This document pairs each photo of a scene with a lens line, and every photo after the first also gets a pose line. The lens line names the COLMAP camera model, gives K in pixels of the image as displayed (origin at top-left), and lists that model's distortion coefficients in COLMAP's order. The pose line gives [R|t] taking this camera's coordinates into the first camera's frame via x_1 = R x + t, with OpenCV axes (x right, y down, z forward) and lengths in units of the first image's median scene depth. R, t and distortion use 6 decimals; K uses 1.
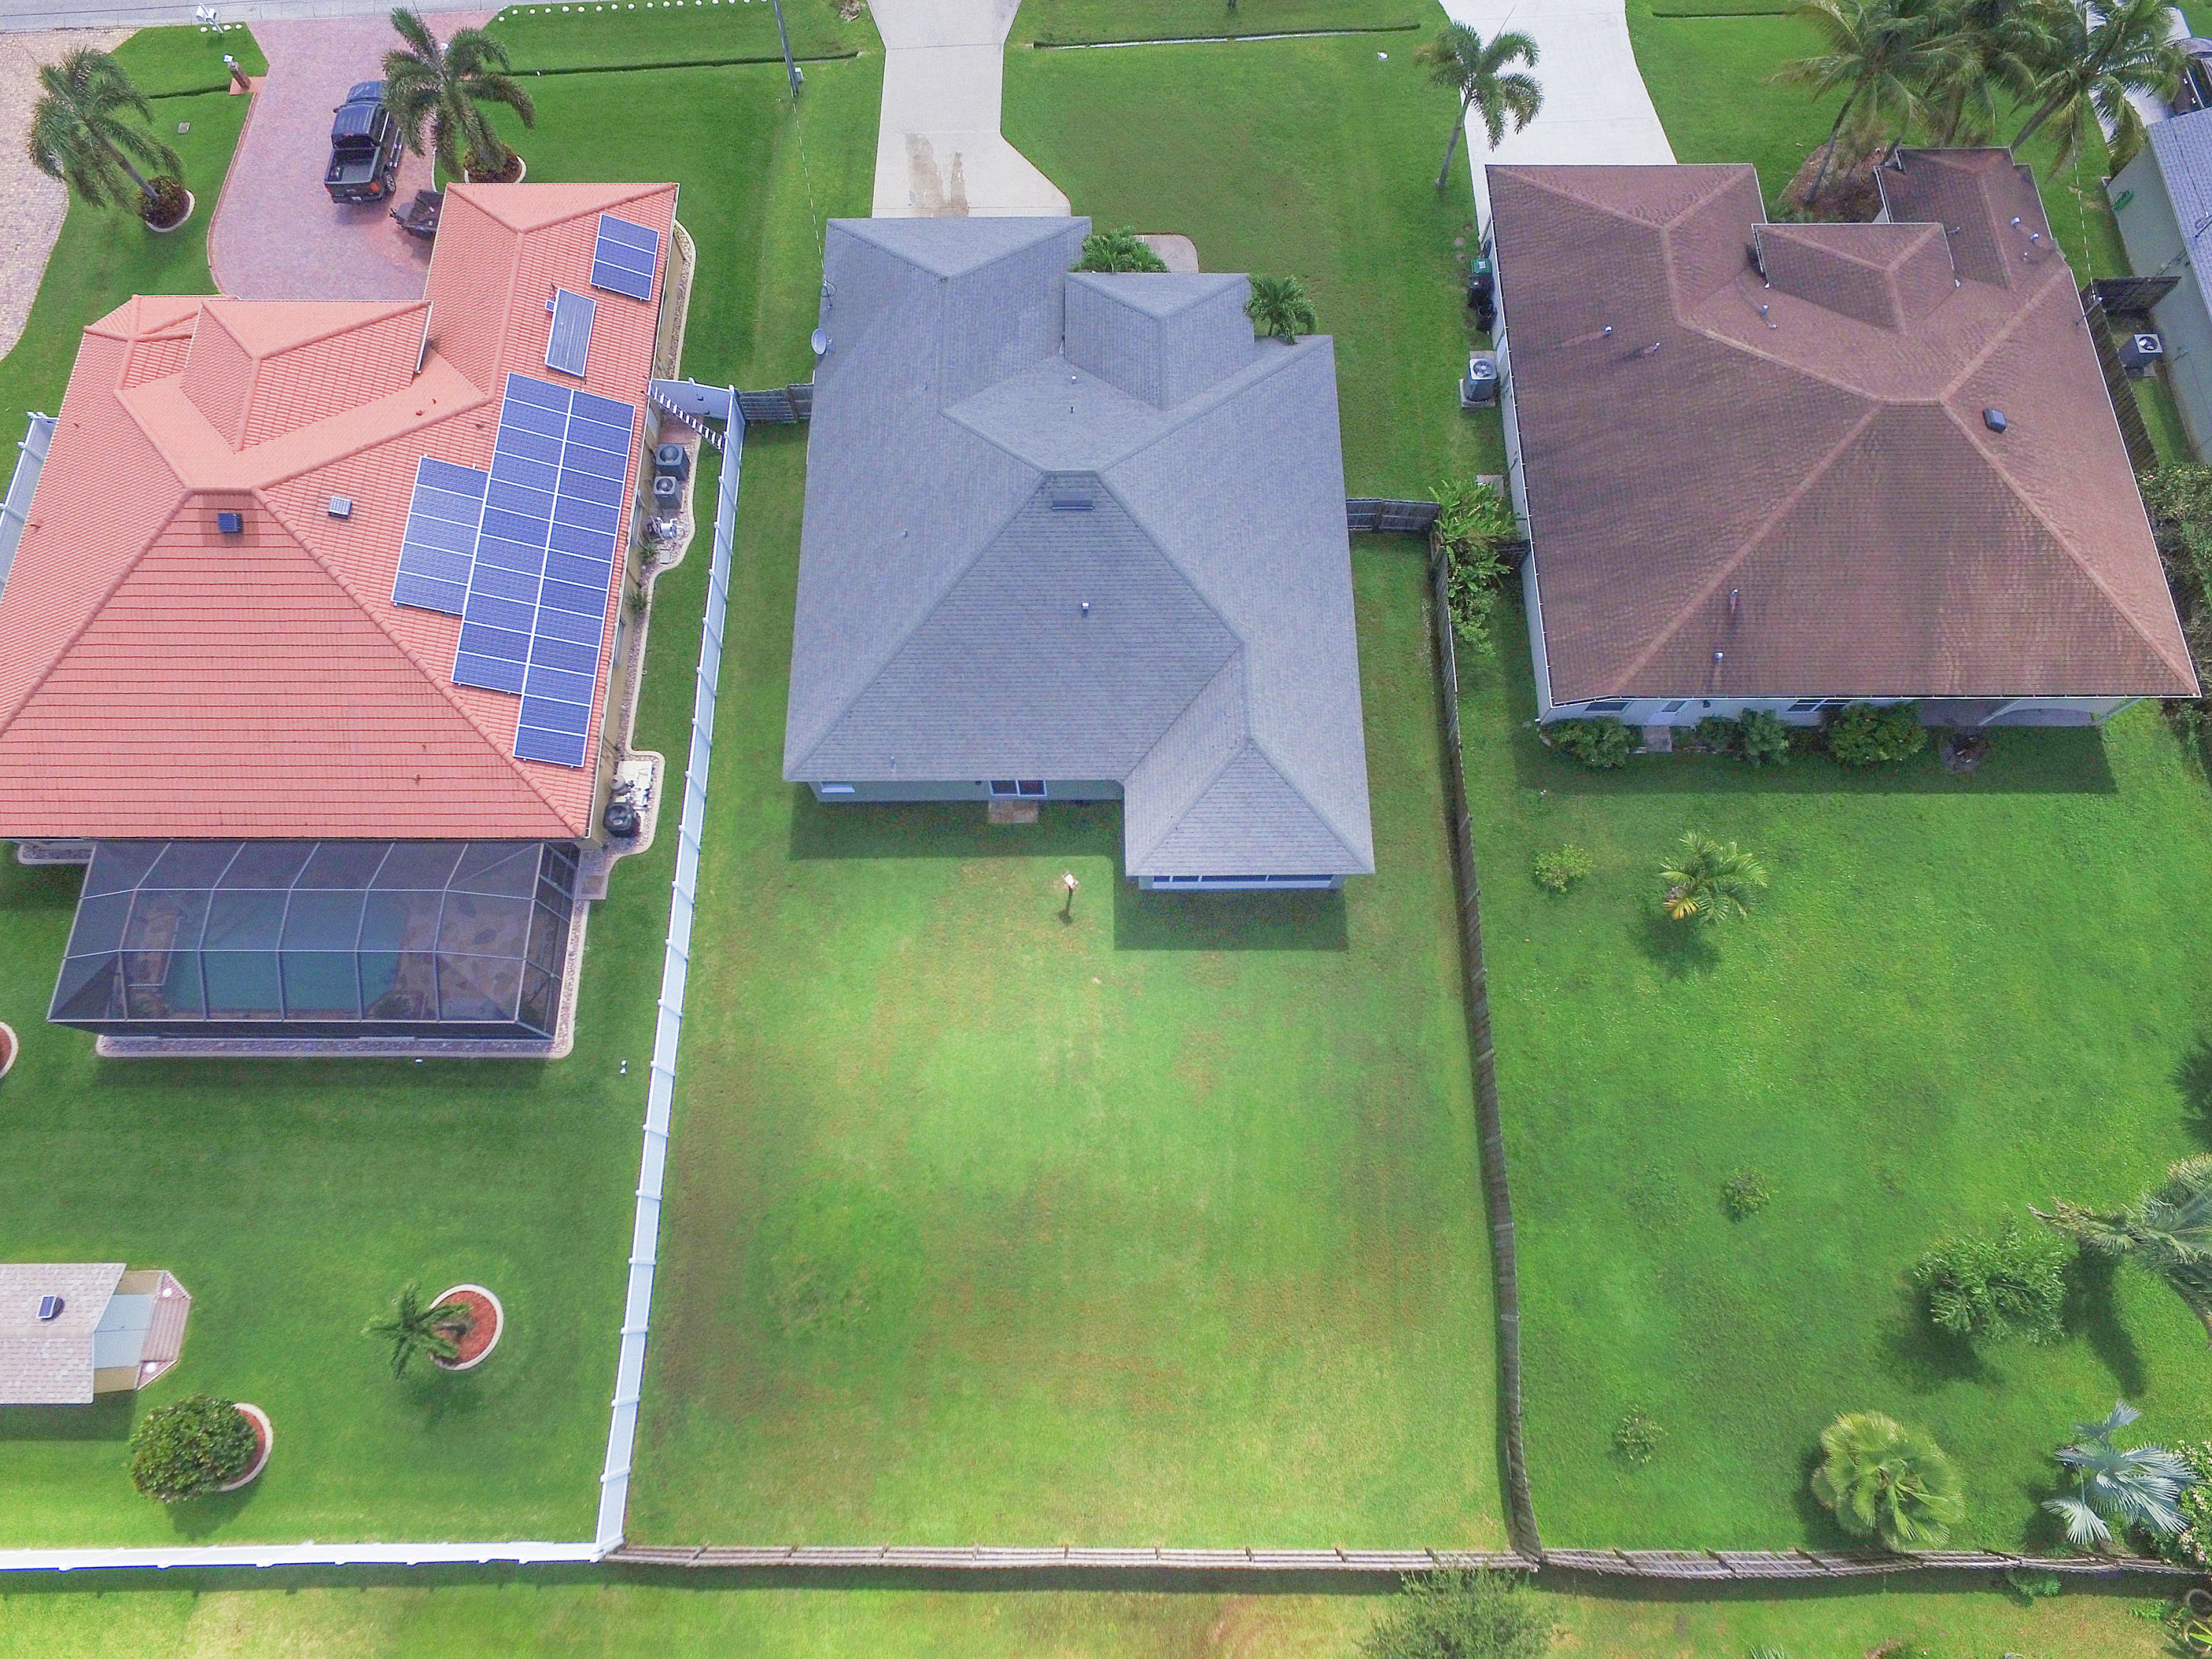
lens RADIAL K [[1286.7, 0, 1095.3], [0, 1286.7, 820.5], [0, 0, 1]] dist [-0.007729, 0.007193]
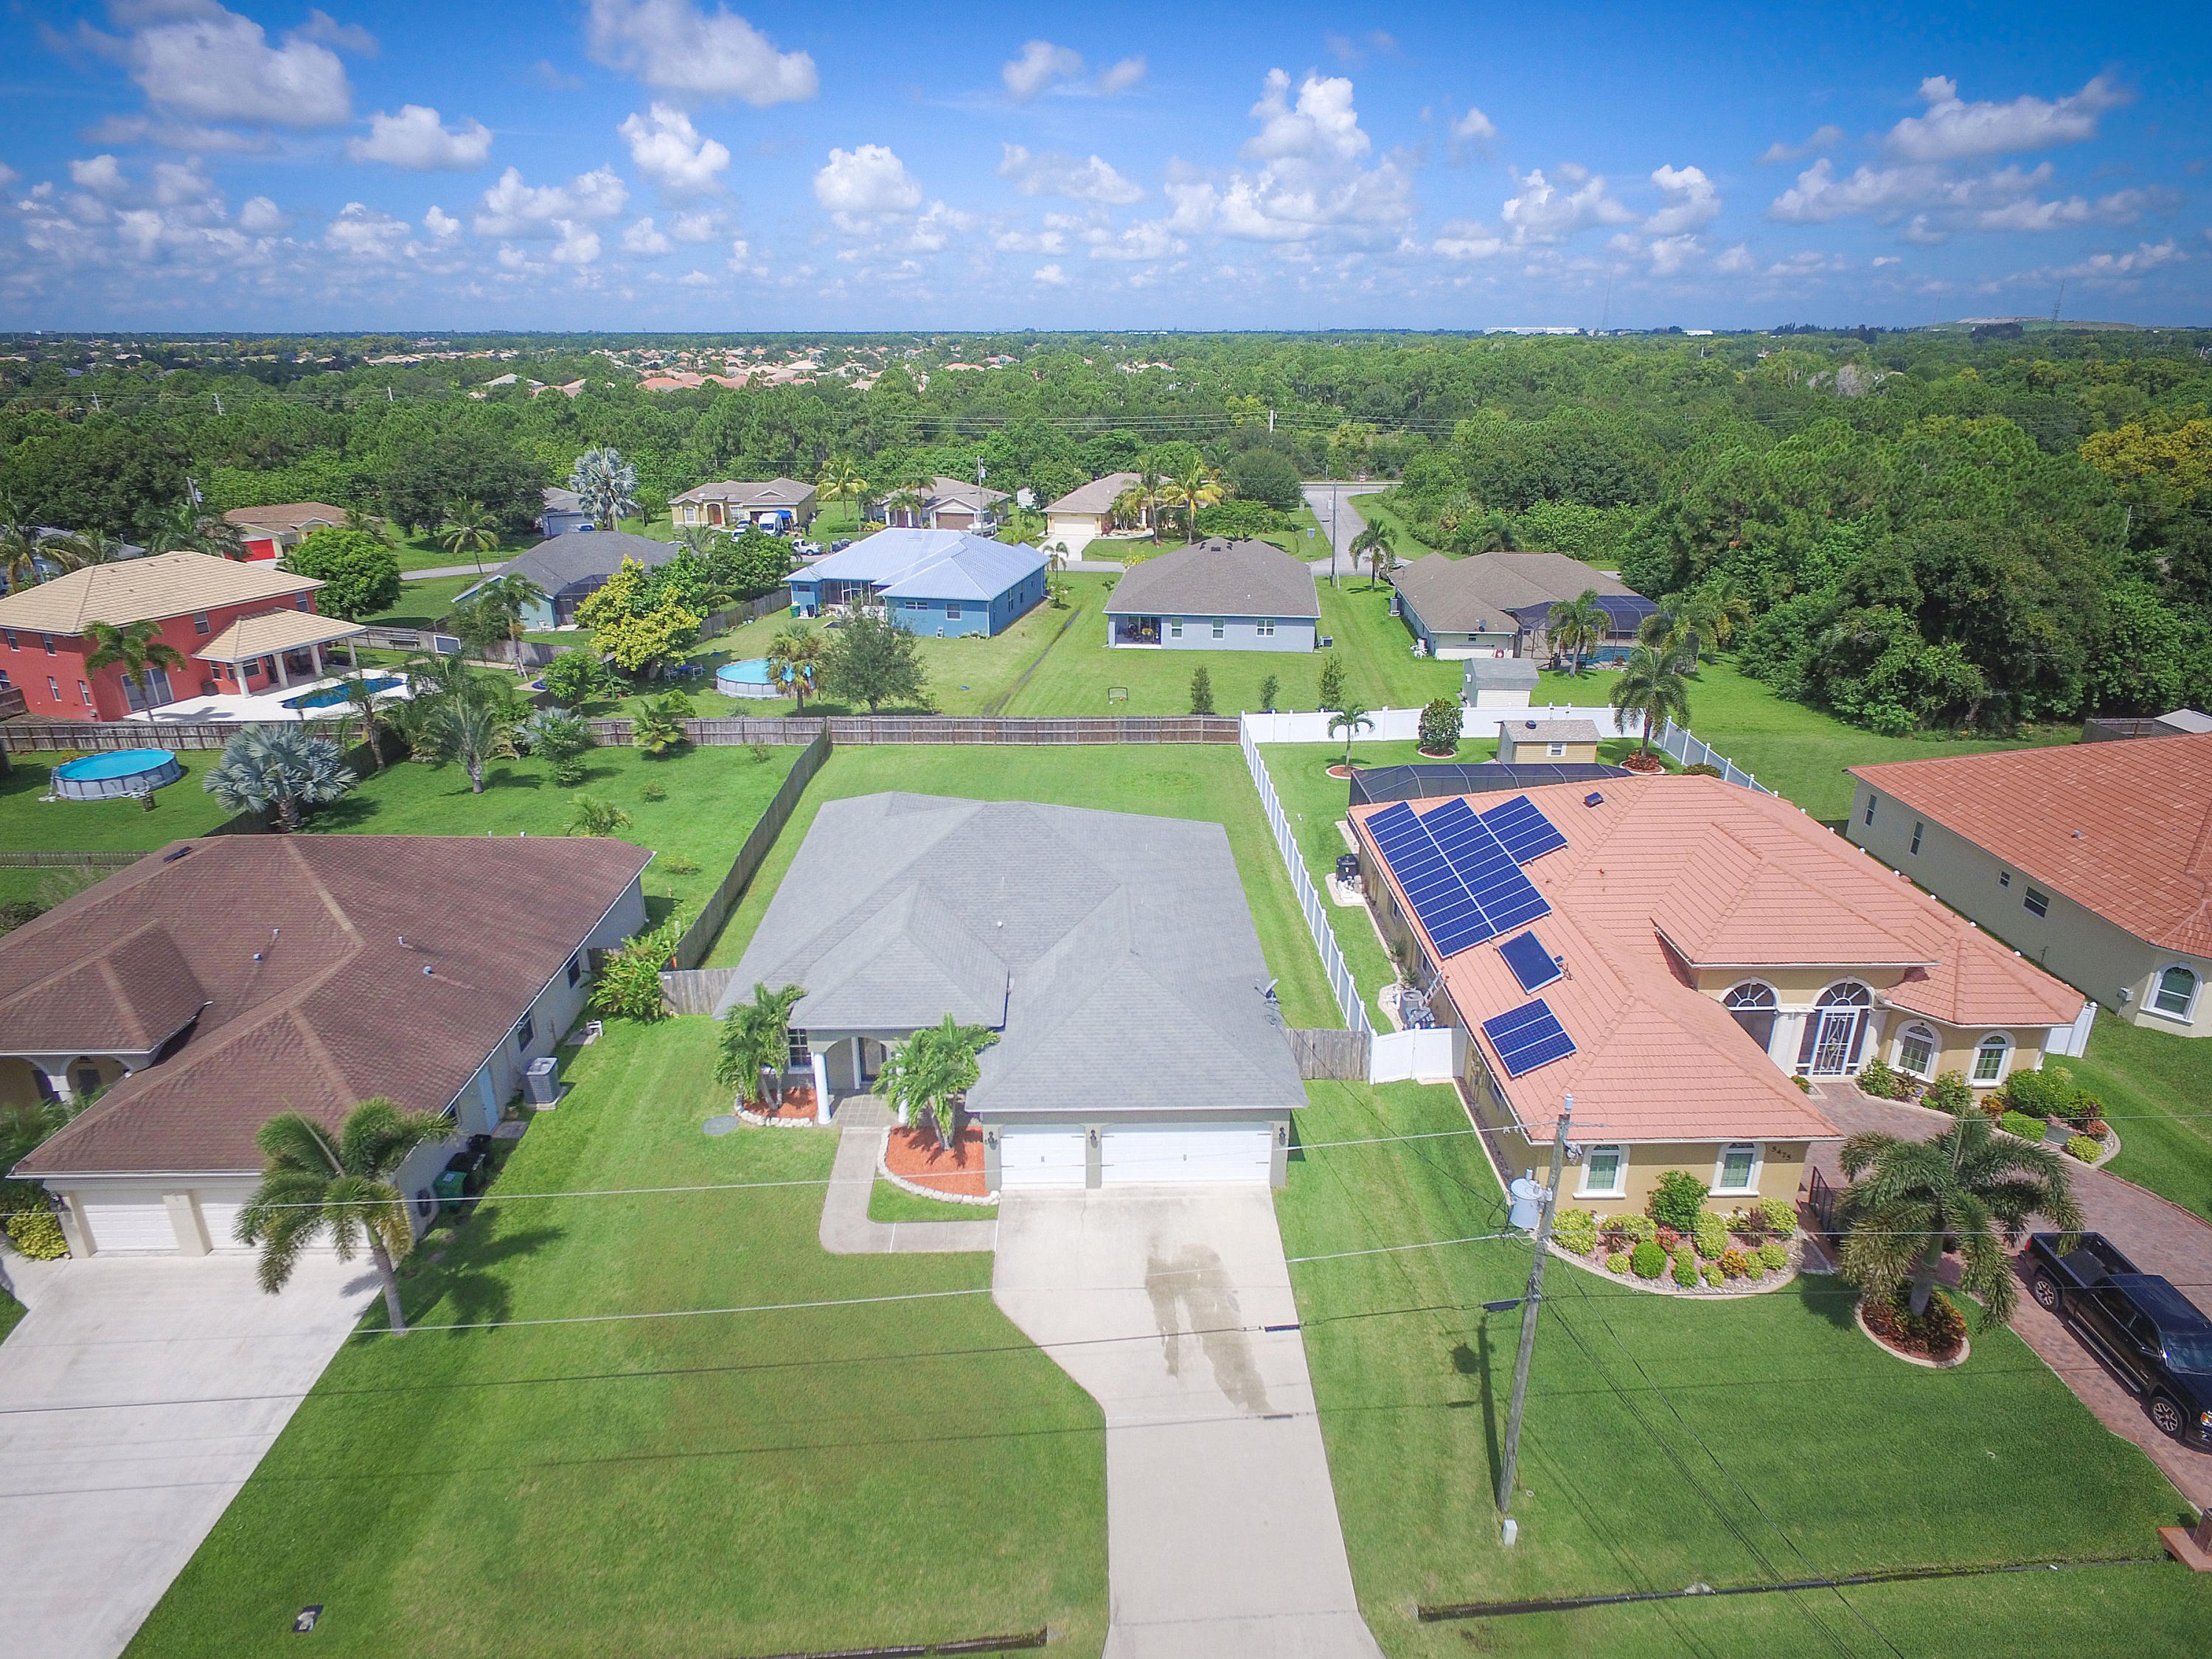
lens RADIAL K [[1286.7, 0, 1105.7], [0, 1286.7, 826.9], [0, 0, 1]] dist [-0.007729, 0.007193]
pose [[-0.999765, 0.009506, -0.019502, -0.088335], [-0.019869, -0.040124, 0.998997, -1.493569], [0.008713, 0.999149, 0.040304, 0.973099]]
